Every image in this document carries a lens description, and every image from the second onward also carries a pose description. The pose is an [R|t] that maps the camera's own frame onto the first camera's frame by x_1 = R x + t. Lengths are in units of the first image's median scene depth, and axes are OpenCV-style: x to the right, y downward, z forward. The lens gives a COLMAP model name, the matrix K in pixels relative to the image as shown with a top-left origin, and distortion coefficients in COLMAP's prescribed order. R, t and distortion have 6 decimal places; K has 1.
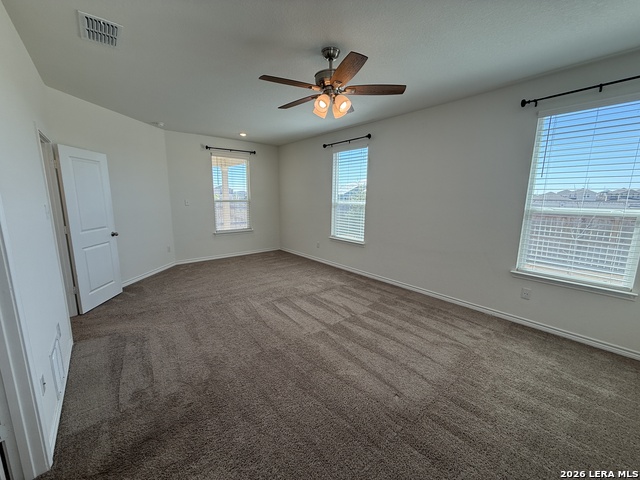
lens RADIAL K [[256.4, 0, 320.6], [0, 256.4, 240.8], [0, 0, 1]] dist [0.003345, -0.000701]
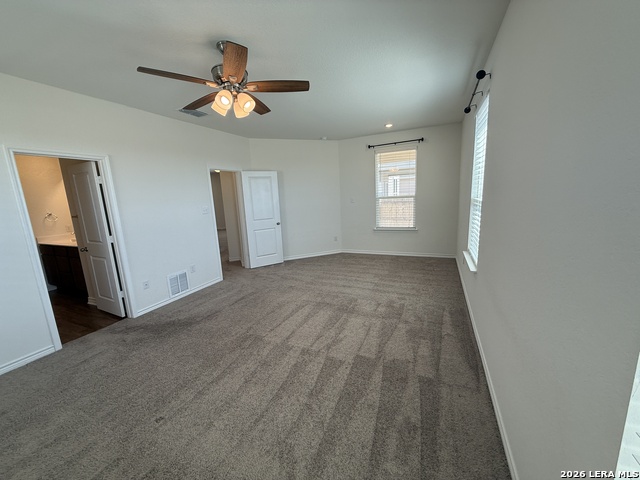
lens RADIAL K [[256.4, 0, 319.1], [0, 256.4, 239.8], [0, 0, 1]] dist [0.003345, -0.000701]
pose [[0.421073, 0.128365, -0.897898, 0.652691], [-0.101491, 0.990386, 0.093992, -0.093837], [0.901331, 0.051551, 0.430053, 0.548144]]
